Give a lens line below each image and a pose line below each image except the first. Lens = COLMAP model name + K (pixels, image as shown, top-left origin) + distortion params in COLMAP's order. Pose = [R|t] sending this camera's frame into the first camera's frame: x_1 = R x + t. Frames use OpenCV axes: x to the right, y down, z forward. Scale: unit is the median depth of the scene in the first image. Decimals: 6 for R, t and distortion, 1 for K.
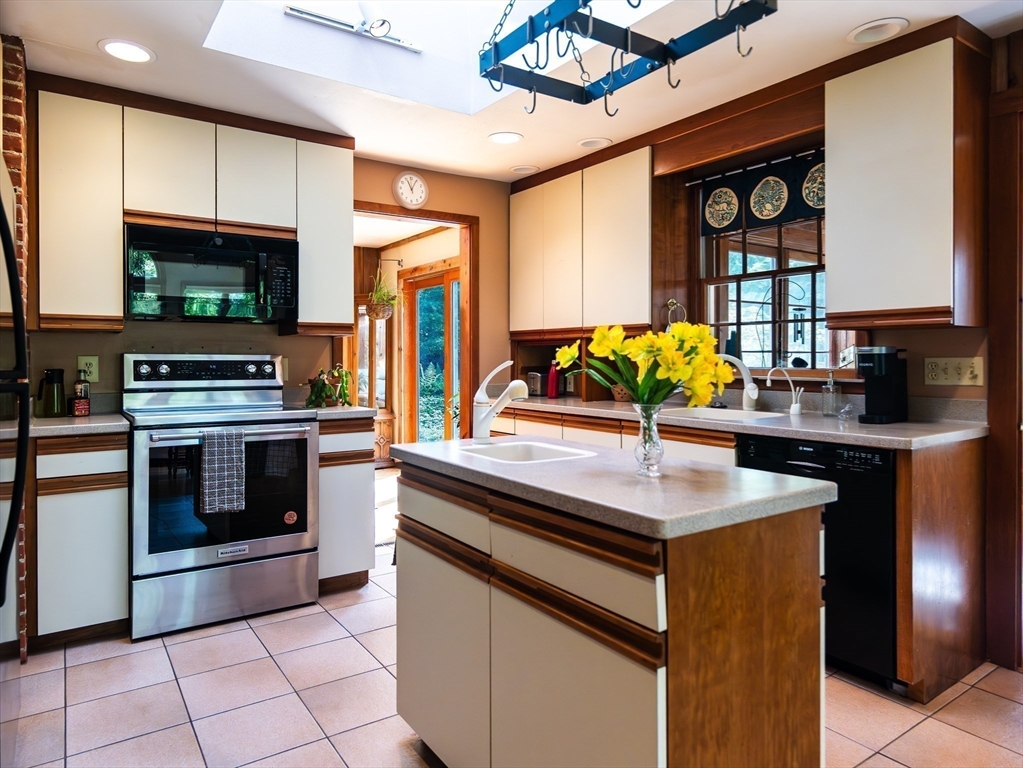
lens RADIAL K [[631.4, 0, 512.3], [0, 631.4, 354.1], [0, 0, 1]] dist [0.005553, 0.000763]
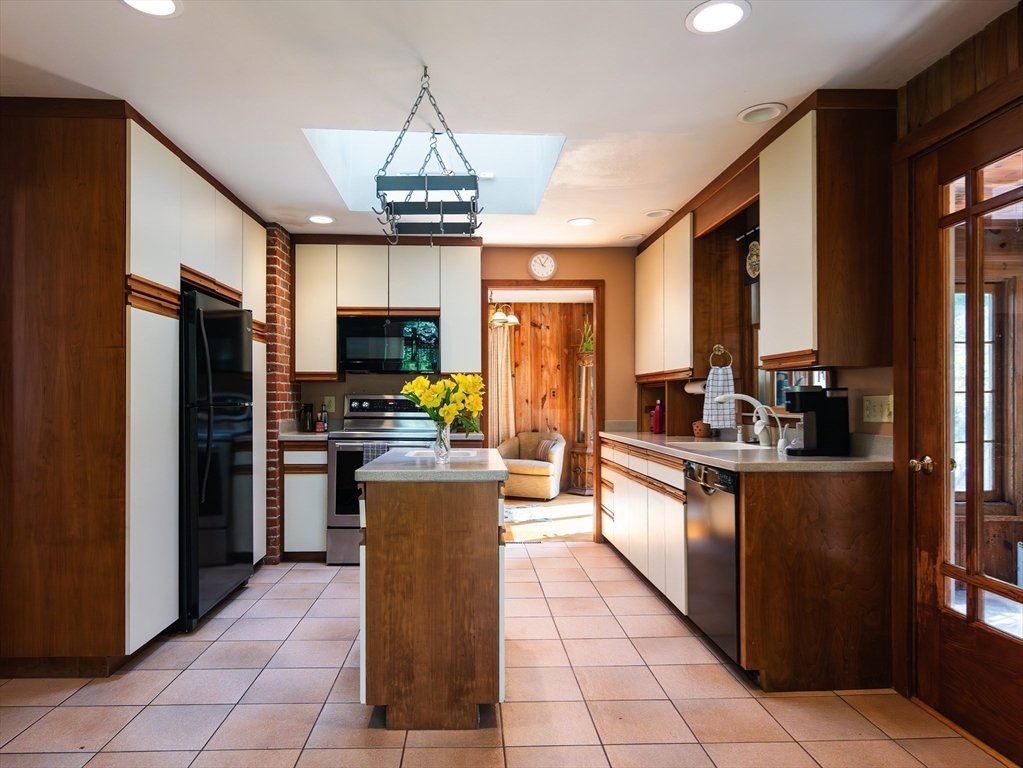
lens RADIAL K [[657.2, 0, 511.5], [0, 657.2, 384.0], [0, 0, 1]] dist [0.005566, 0.001370]
pose [[0.849517, -0.011361, -0.527439, 0.651985], [0.000526, 0.999786, -0.020688, 0.007141], [0.527561, 0.017297, 0.849341, -0.205844]]
